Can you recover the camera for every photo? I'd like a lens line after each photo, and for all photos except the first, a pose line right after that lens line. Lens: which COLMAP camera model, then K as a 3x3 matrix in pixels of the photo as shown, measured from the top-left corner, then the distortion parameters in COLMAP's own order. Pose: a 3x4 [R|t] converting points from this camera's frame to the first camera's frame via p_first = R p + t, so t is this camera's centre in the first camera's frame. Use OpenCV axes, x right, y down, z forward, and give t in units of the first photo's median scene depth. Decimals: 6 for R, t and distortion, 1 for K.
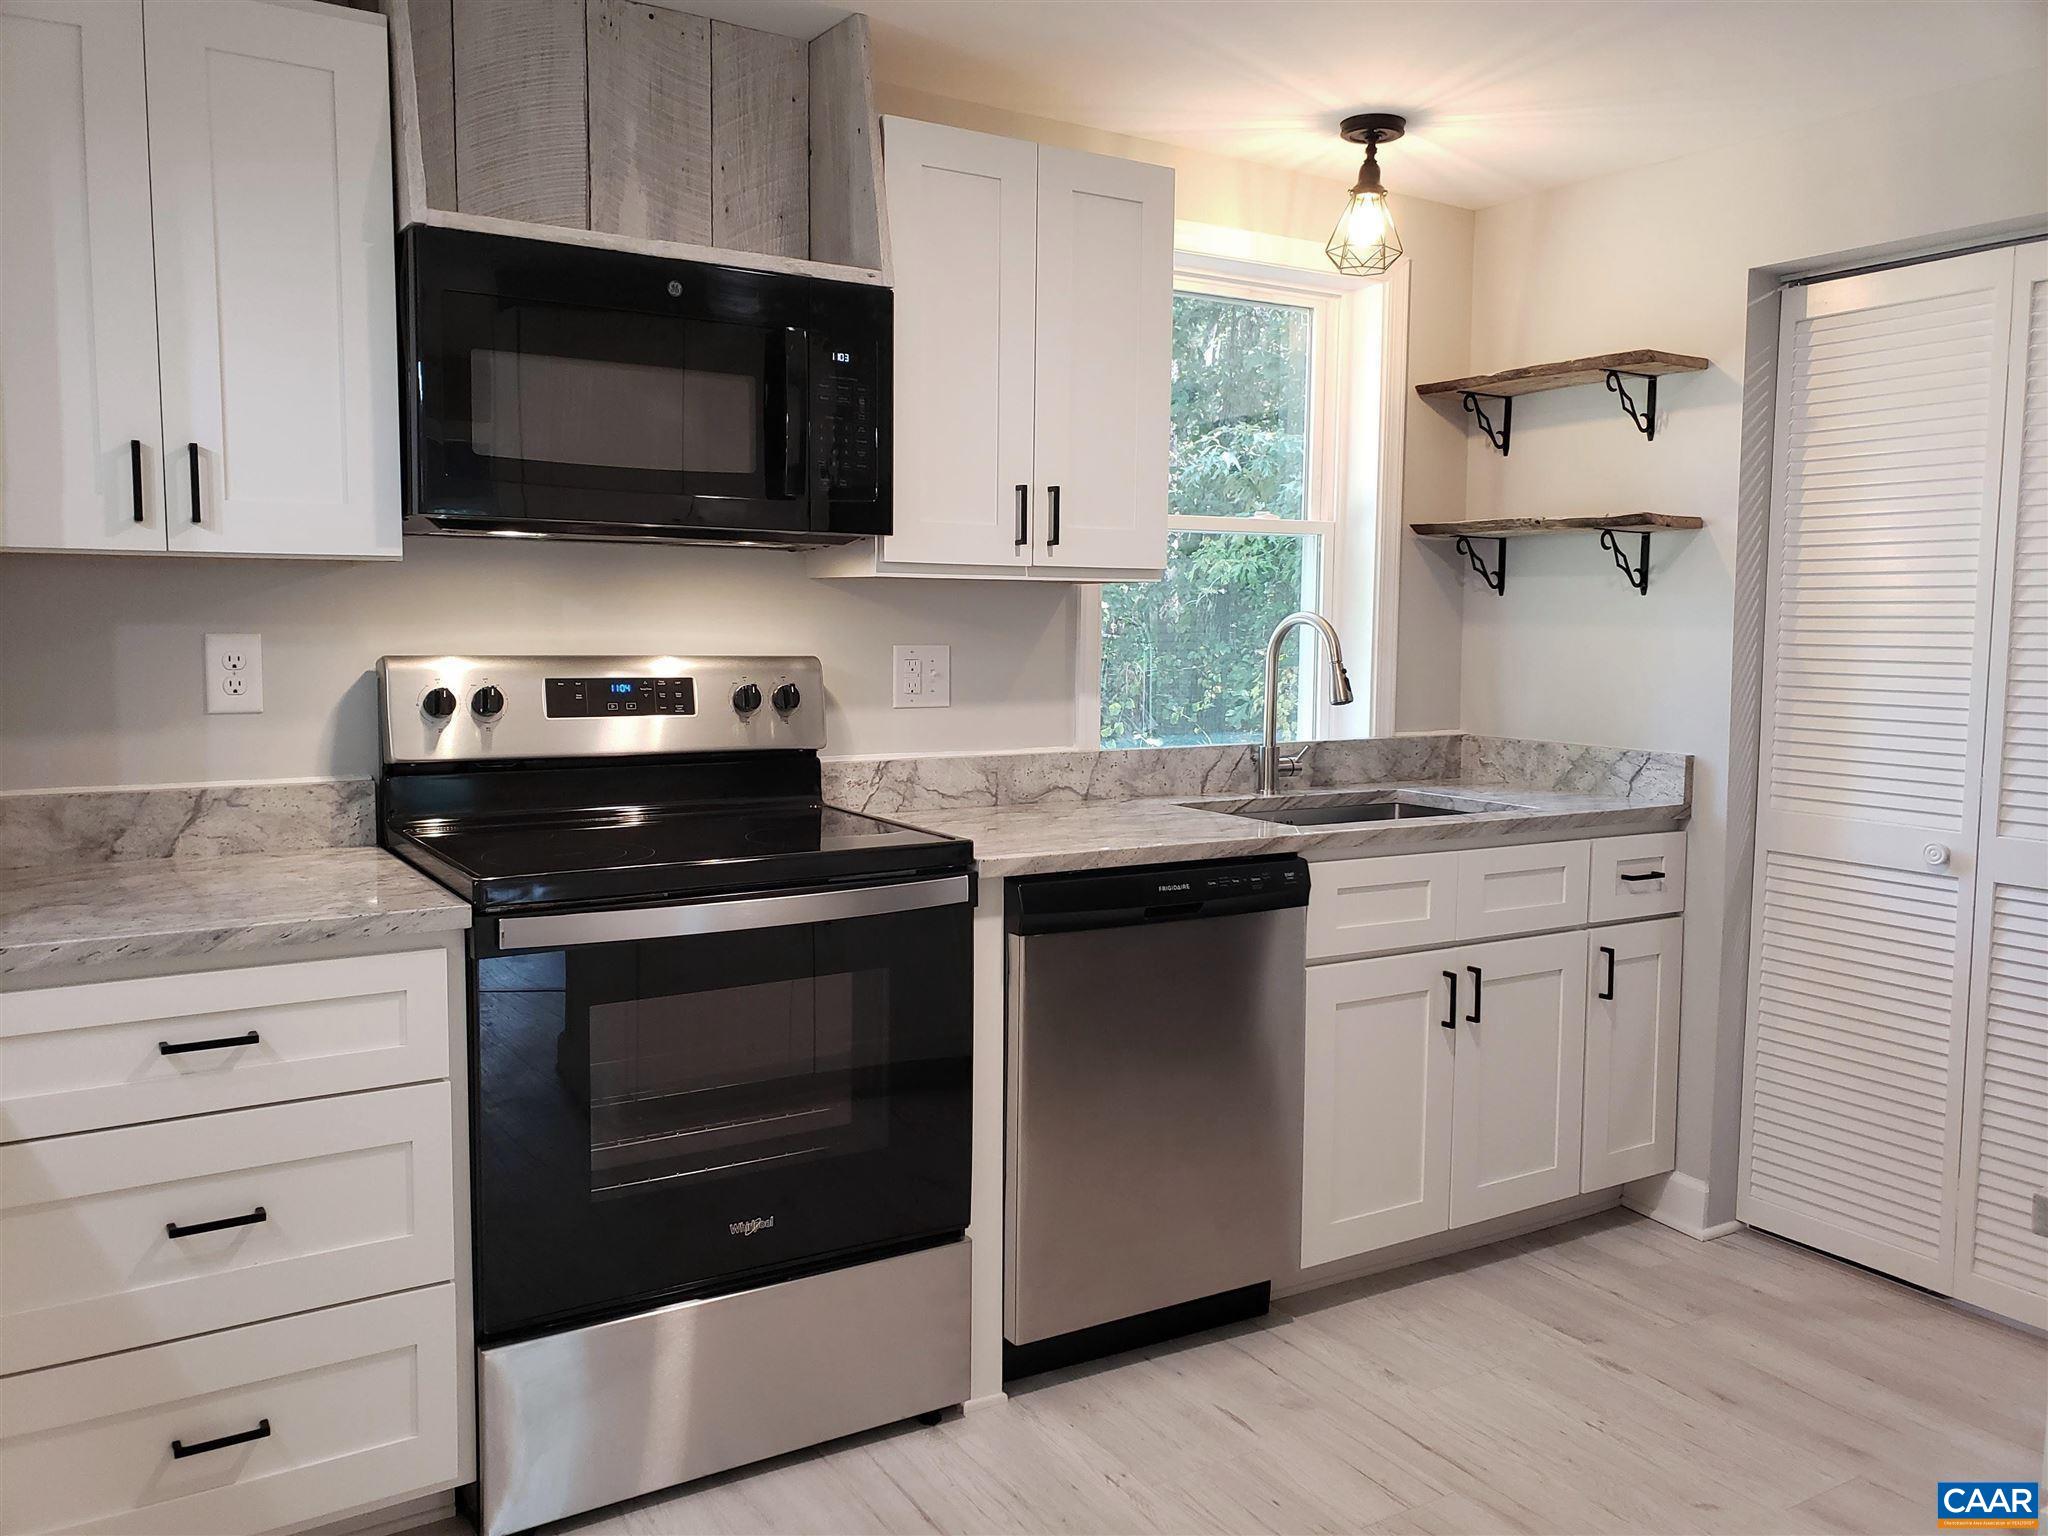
lens RADIAL K [[1630.1, 0, 1011.4], [0, 1630.1, 736.3], [0, 0, 1]] dist [0.036943, 0.003763]
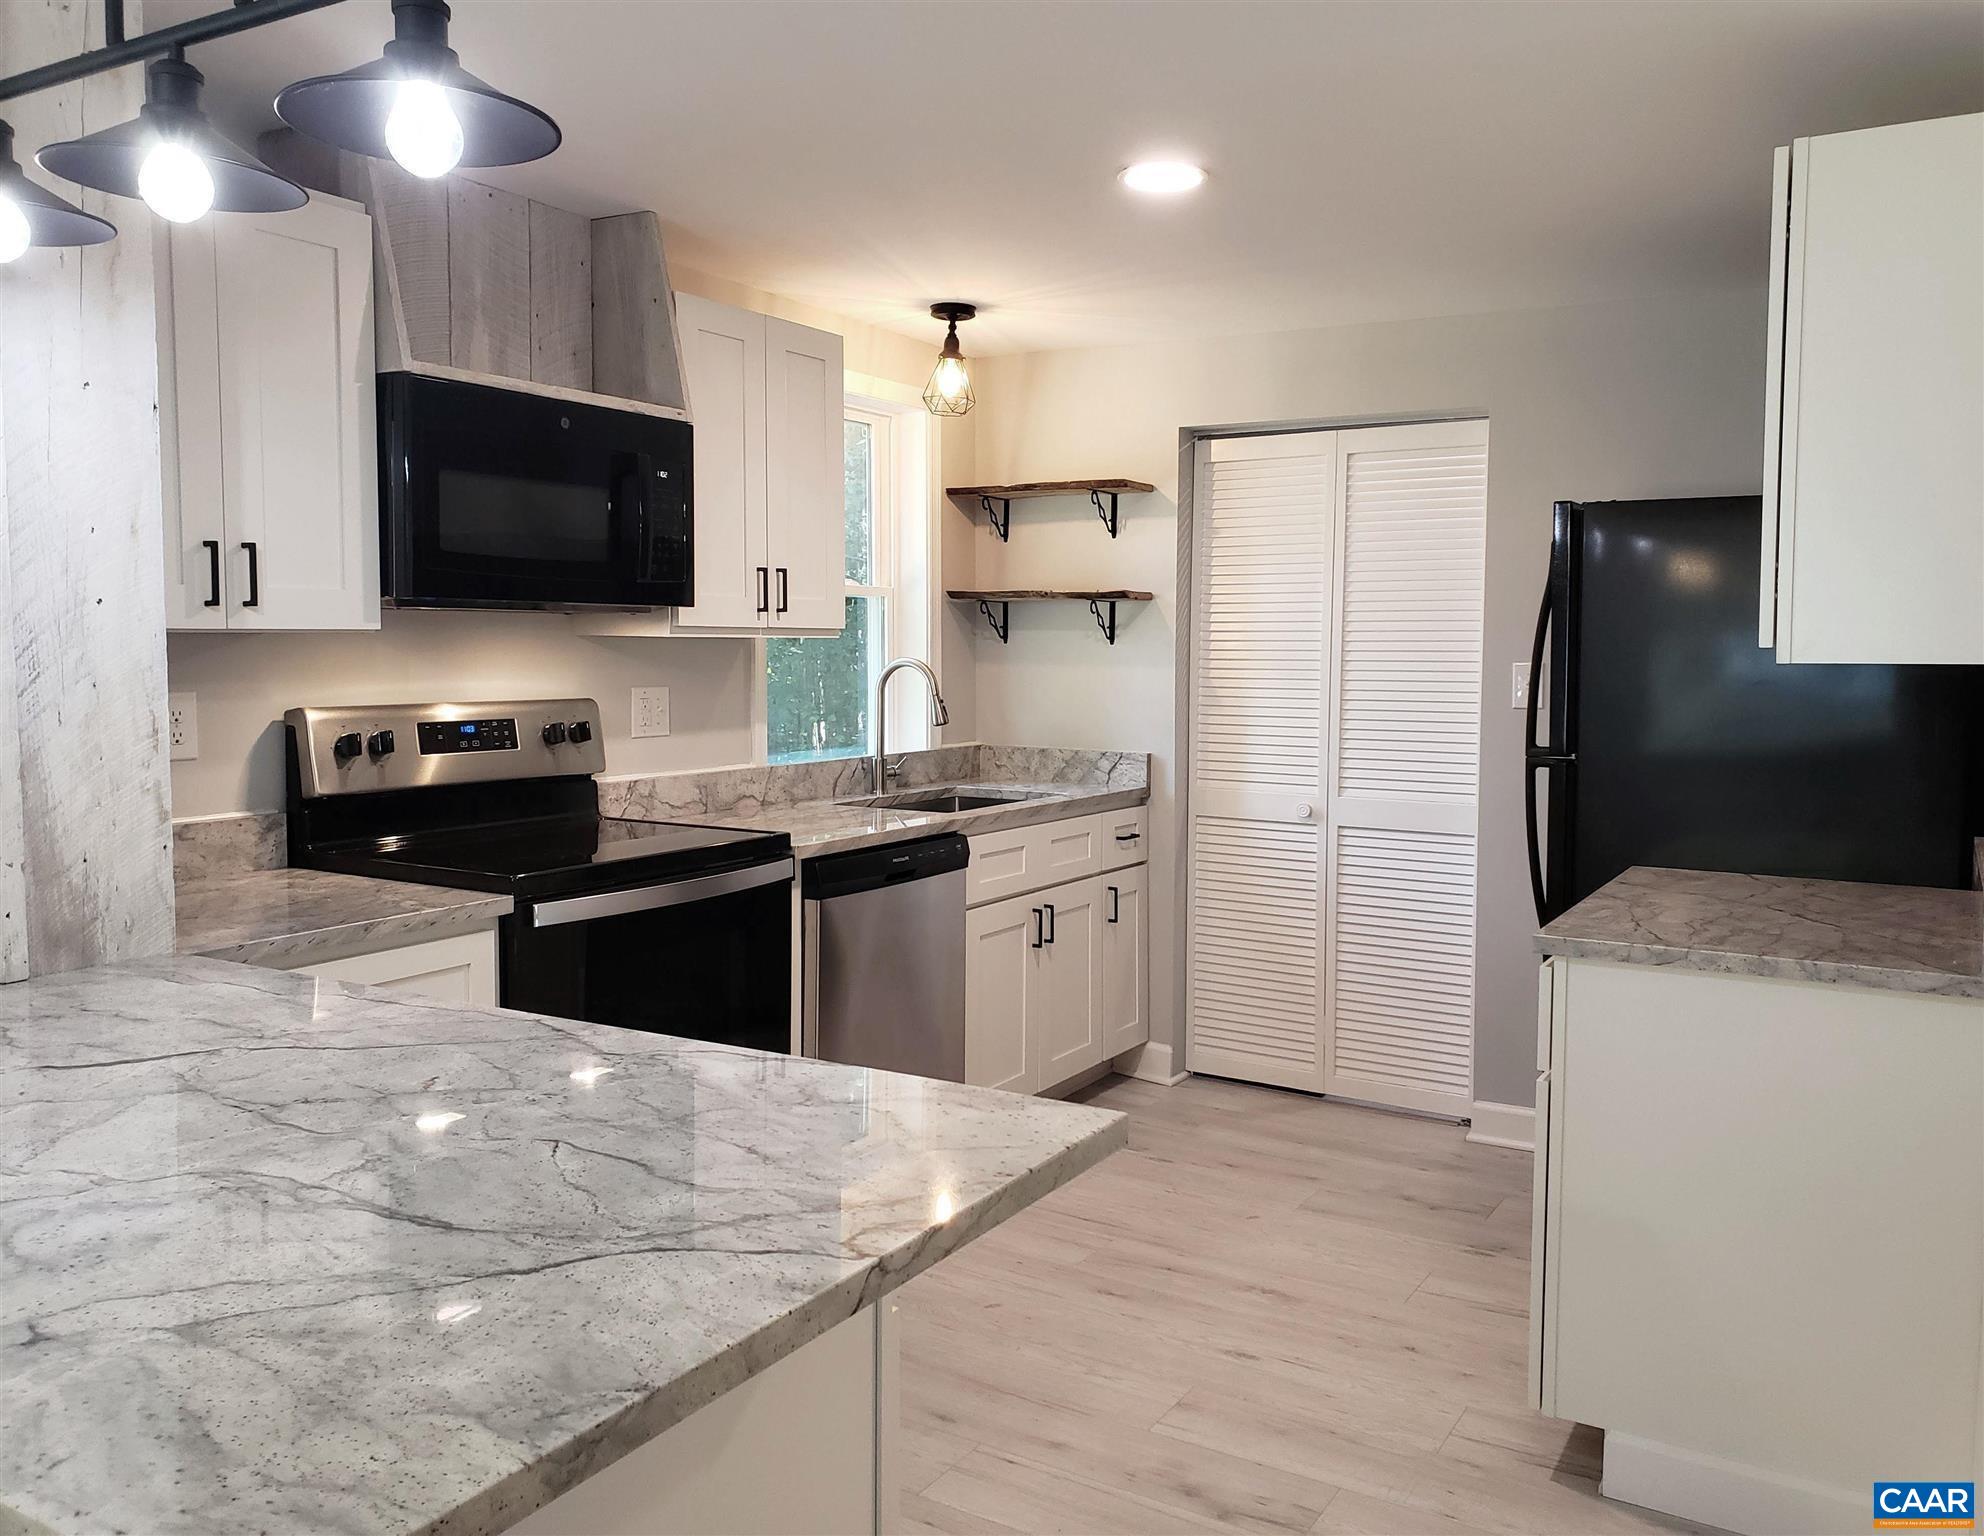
lens RADIAL K [[1549.8, 0, 987.4], [0, 1549.8, 739.1], [0, 0, 1]] dist [0.125185, -0.003407]
pose [[0.901978, -0.031775, 0.430611, -0.327790], [0.035431, 0.999372, -0.000471, -0.006166], [-0.430326, 0.015682, 0.902537, -0.200251]]
